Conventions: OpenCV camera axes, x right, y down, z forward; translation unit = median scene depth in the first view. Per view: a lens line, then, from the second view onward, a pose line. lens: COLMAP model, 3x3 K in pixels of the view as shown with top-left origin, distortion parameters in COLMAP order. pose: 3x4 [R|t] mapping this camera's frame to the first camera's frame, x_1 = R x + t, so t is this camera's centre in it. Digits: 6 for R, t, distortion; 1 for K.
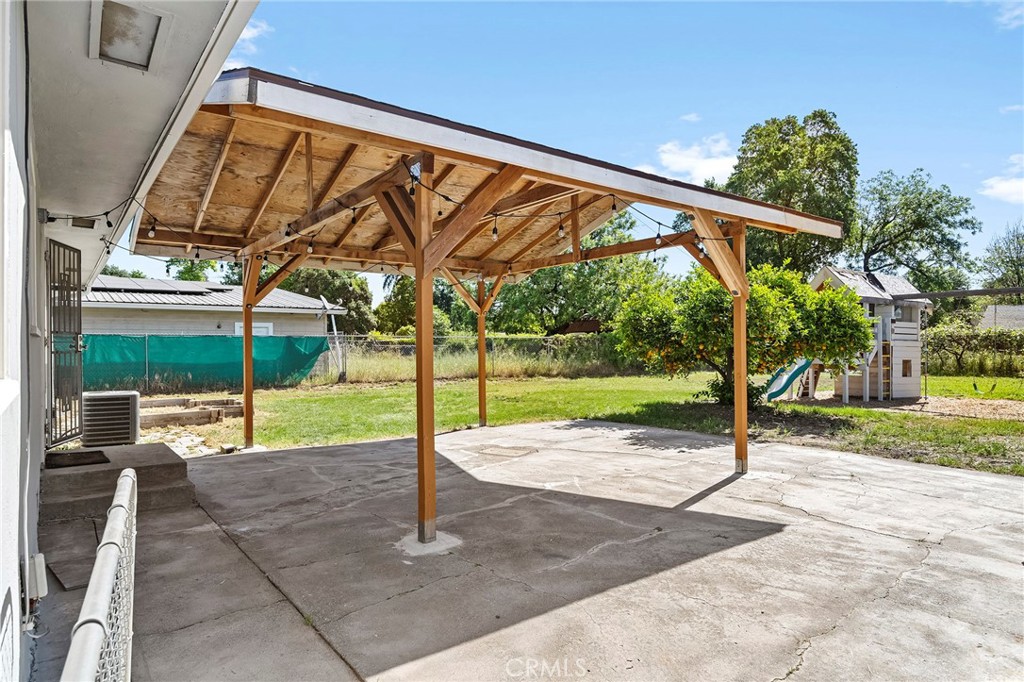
lens RADIAL K [[610.0, 0, 512.0], [0, 610.0, 341.0], [0, 0, 1]] dist [0.000910, -0.000370]
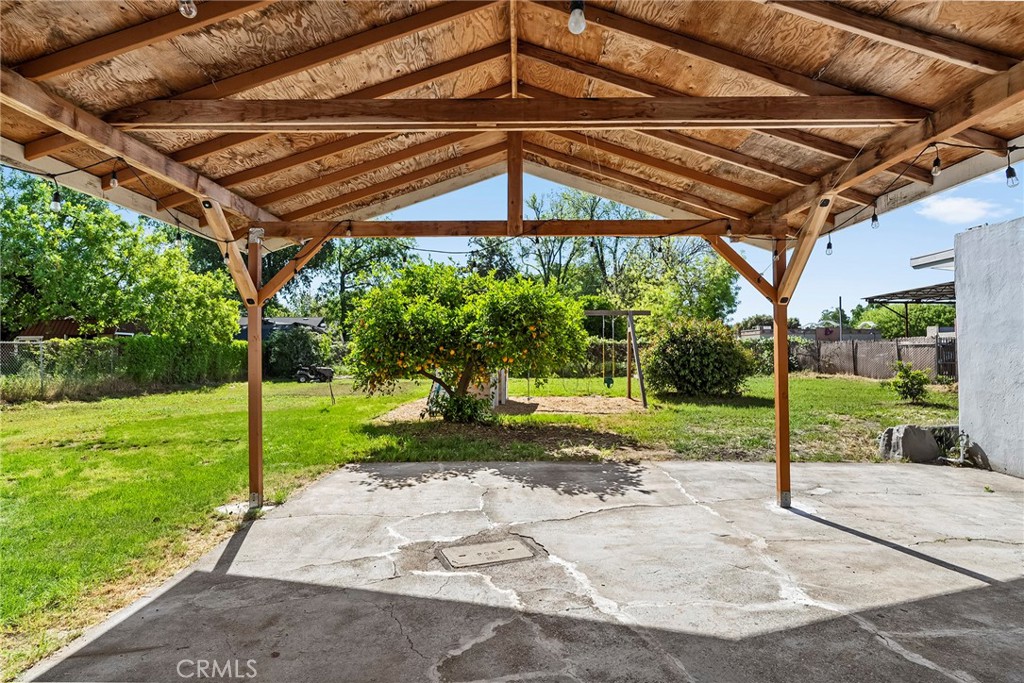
lens RADIAL K [[567.8, 0, 512.0], [0, 567.8, 341.5], [0, 0, 1]] dist [-0.000036, -0.000047]
pose [[0.612708, 0.014191, 0.790182, -0.067734], [-0.005426, 0.999891, -0.013751, -0.000984], [-0.790291, 0.004138, 0.612718, 0.107305]]
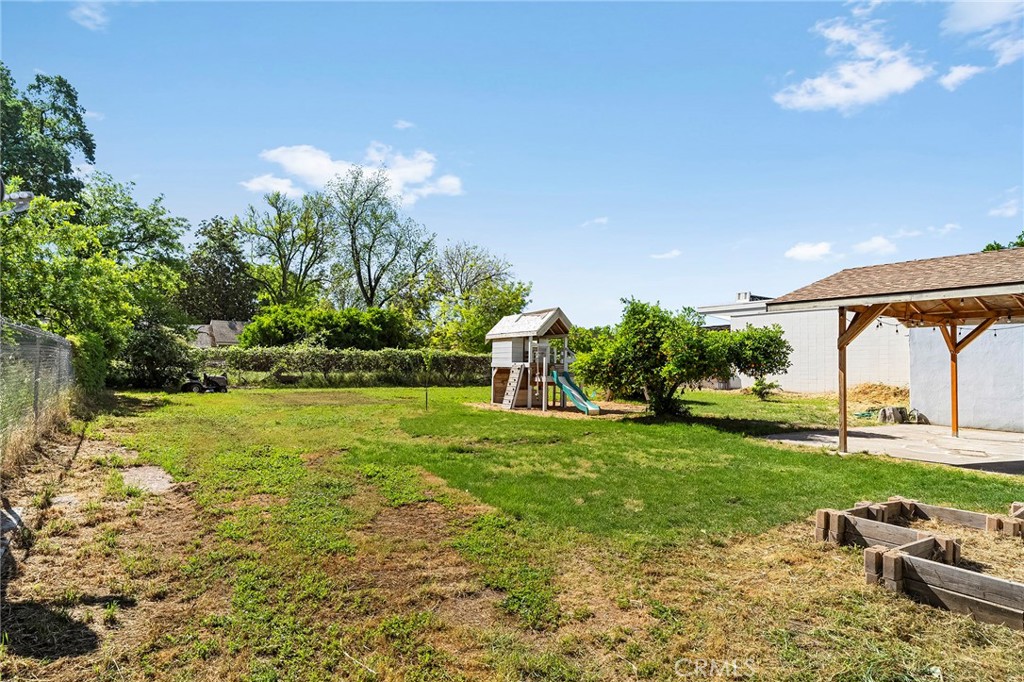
lens RADIAL K [[567.8, 0, 512.0], [0, 567.8, 341.0], [0, 0, 1]] dist [-0.000036, -0.000047]
pose [[0.068364, 0.043015, 0.996733, -0.226965], [-0.027949, 0.998761, -0.041186, 0.000753], [-0.997269, -0.025043, 0.069481, 0.319421]]
